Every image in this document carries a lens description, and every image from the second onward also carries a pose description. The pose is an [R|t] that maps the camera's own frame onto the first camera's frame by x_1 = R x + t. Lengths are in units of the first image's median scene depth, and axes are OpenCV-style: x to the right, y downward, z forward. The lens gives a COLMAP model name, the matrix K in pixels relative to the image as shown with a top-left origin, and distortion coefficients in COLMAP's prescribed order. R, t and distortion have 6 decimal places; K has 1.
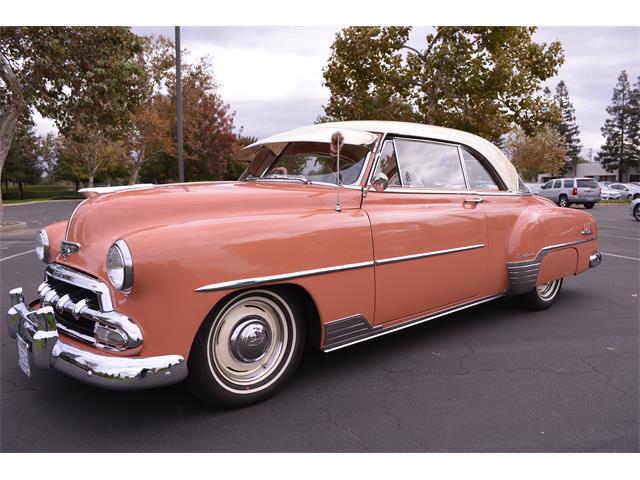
lens RADIAL K [[505.3, 0, 317.6], [0, 505.3, 241.3], [0, 0, 1]] dist [-0.092933, 0.029813]
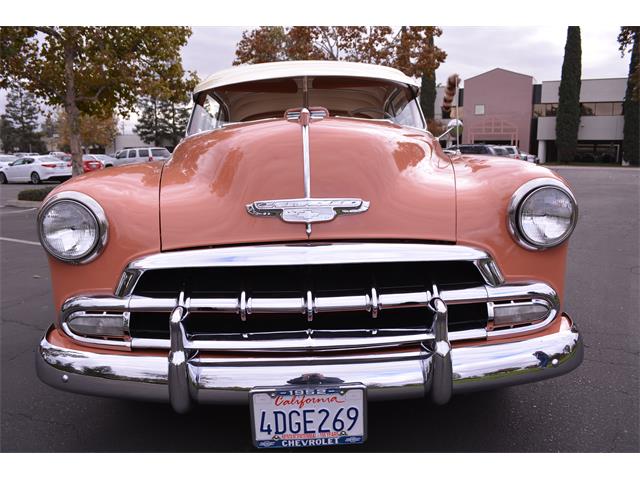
lens RADIAL K [[505.3, 0, 320.7], [0, 505.3, 237.0], [0, 0, 1]] dist [-0.092933, 0.029813]
pose [[0.649232, -0.115570, 0.751759, -0.156446], [0.079542, 0.993285, 0.084007, -0.000634], [-0.756420, 0.005256, 0.654066, 0.101661]]
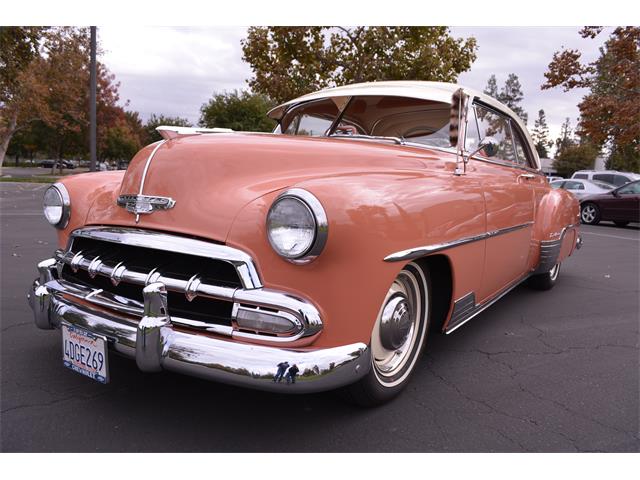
lens RADIAL K [[505.3, 0, 318.9], [0, 505.3, 241.3], [0, 0, 1]] dist [-0.092933, 0.029813]
pose [[0.971145, 0.018958, 0.237737, -0.071039], [-0.026155, 0.999289, 0.027156, 0.006902], [-0.237053, -0.032590, 0.970950, 0.035708]]
